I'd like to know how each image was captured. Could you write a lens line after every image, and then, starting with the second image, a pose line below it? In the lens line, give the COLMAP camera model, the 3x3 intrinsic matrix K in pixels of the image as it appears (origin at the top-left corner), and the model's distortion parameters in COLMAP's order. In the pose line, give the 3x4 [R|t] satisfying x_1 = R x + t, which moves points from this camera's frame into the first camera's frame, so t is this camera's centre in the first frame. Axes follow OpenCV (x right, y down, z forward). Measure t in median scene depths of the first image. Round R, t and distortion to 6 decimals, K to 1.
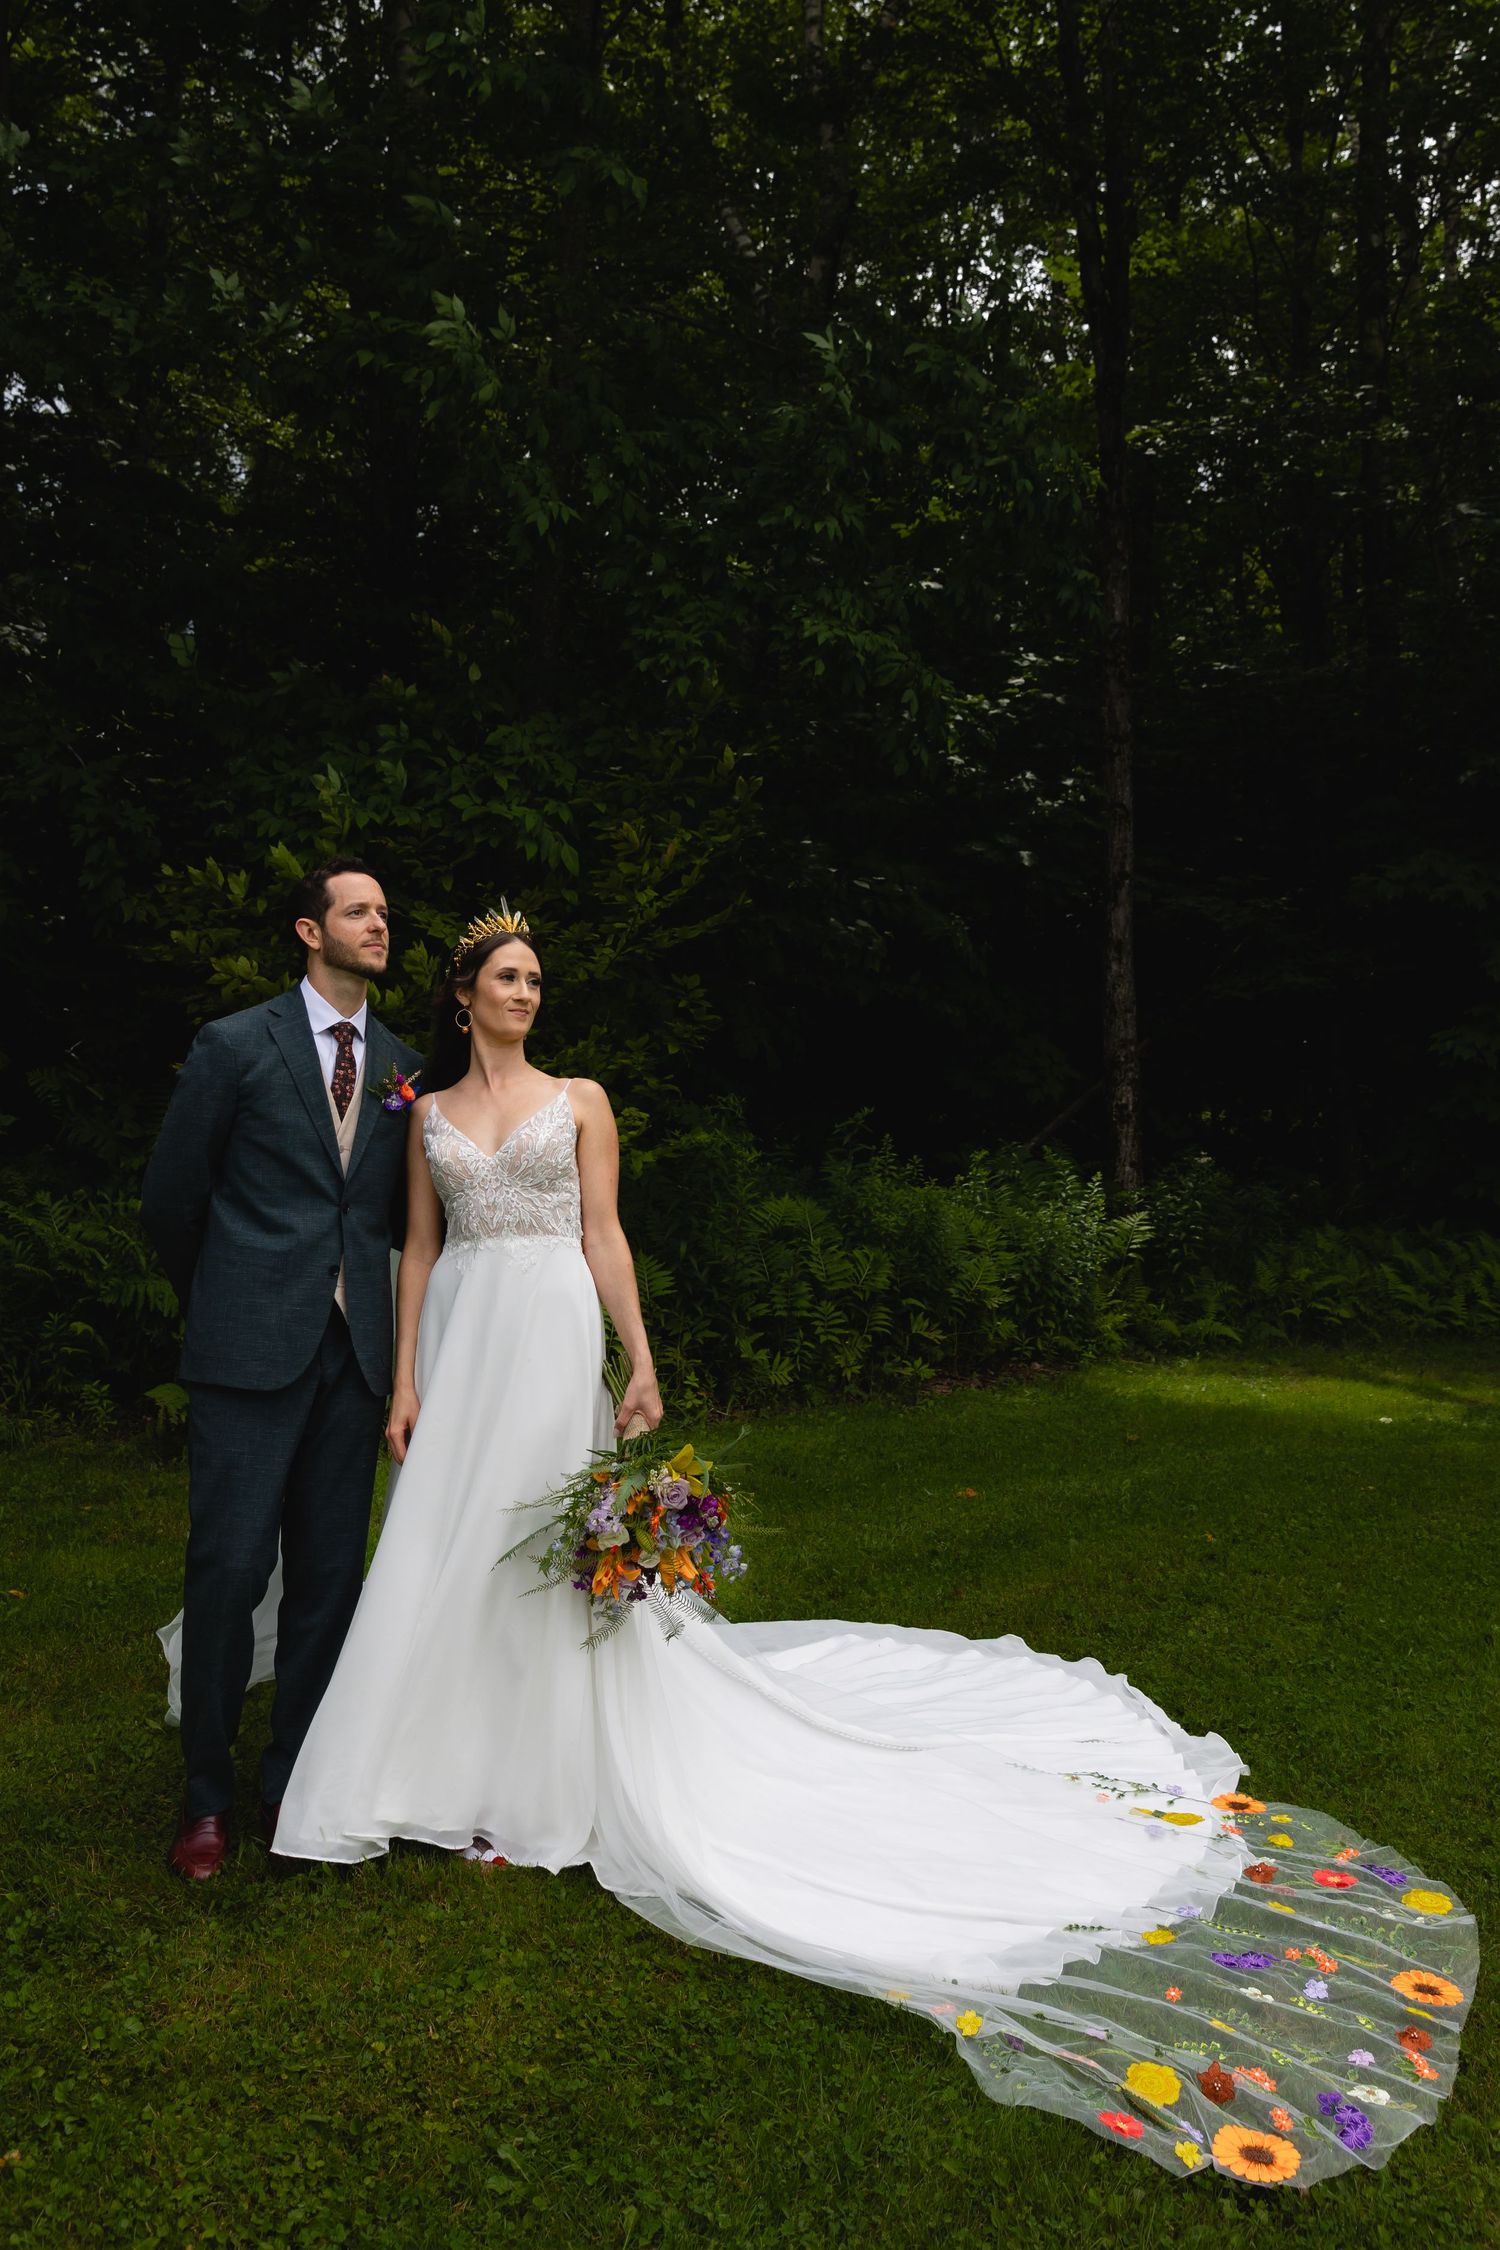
lens RADIAL K [[2011.6, 0, 749.3], [0, 2011.6, 1115.3], [0, 0, 1]] dist [-0.032752, 0.079151]
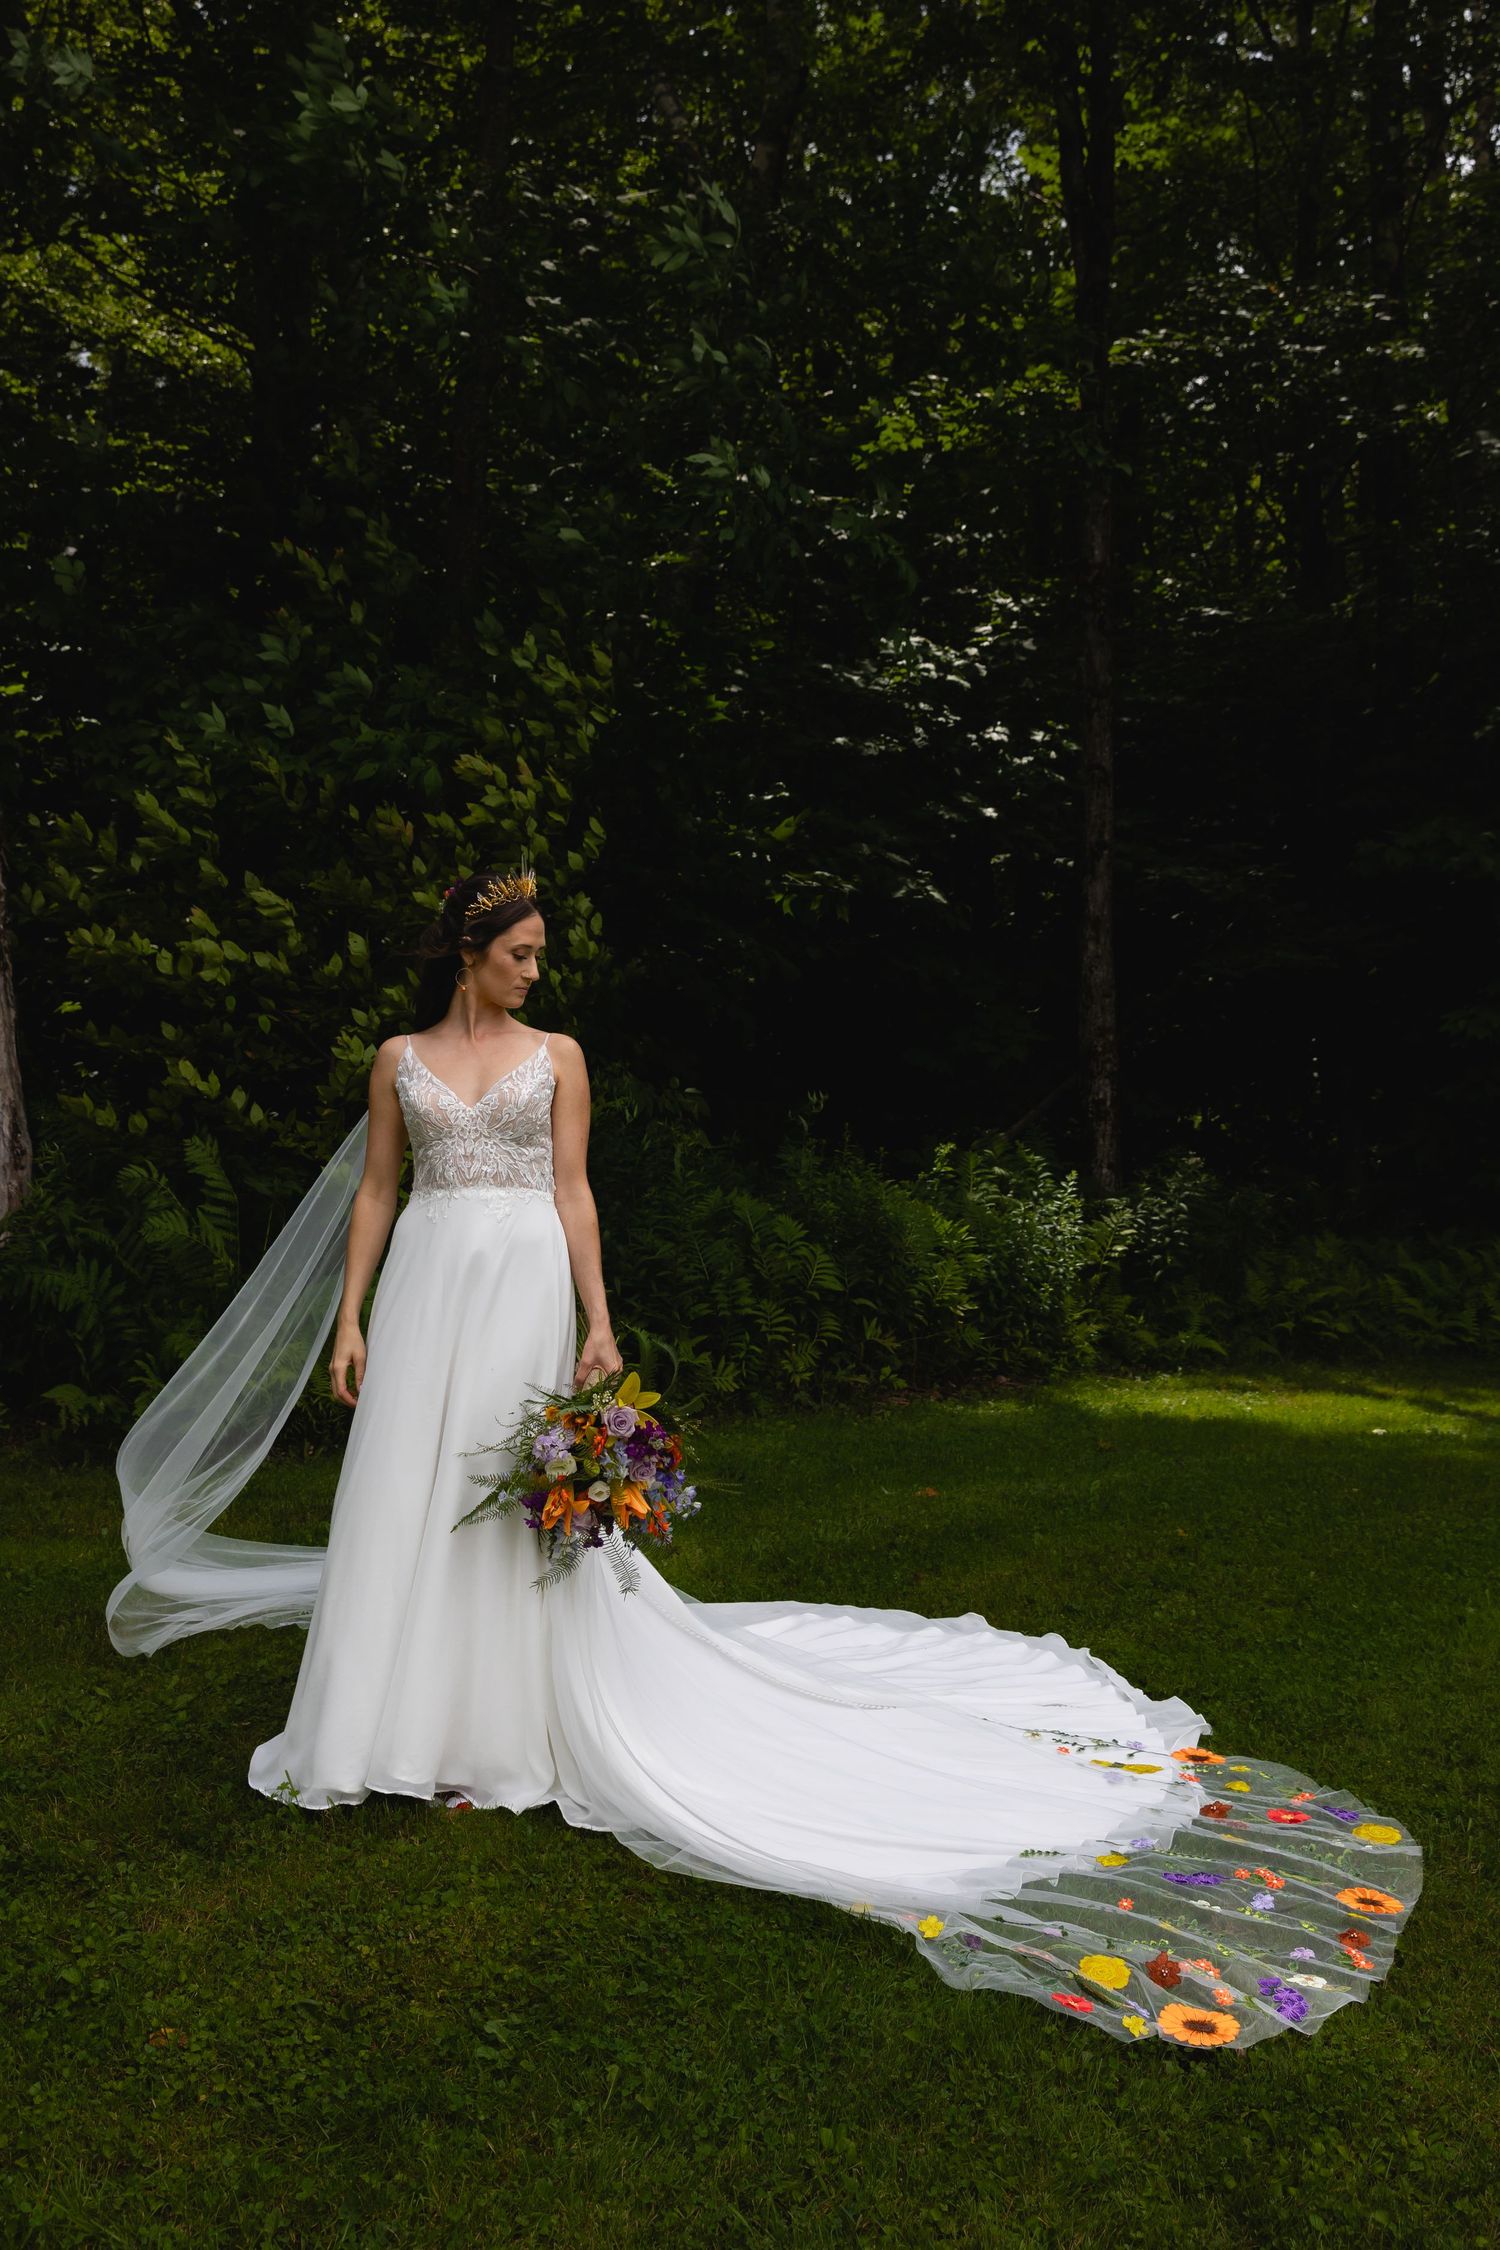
lens RADIAL K [[2288.1, 0, 709.2], [0, 2288.1, 1131.1], [0, 0, 1]] dist [0.023784, 0.000000]
pose [[0.999909, 0.002889, 0.013174, -0.014929], [-0.002954, 0.999984, 0.004874, 0.023087], [-0.013159, -0.004912, 0.999901, -0.130938]]
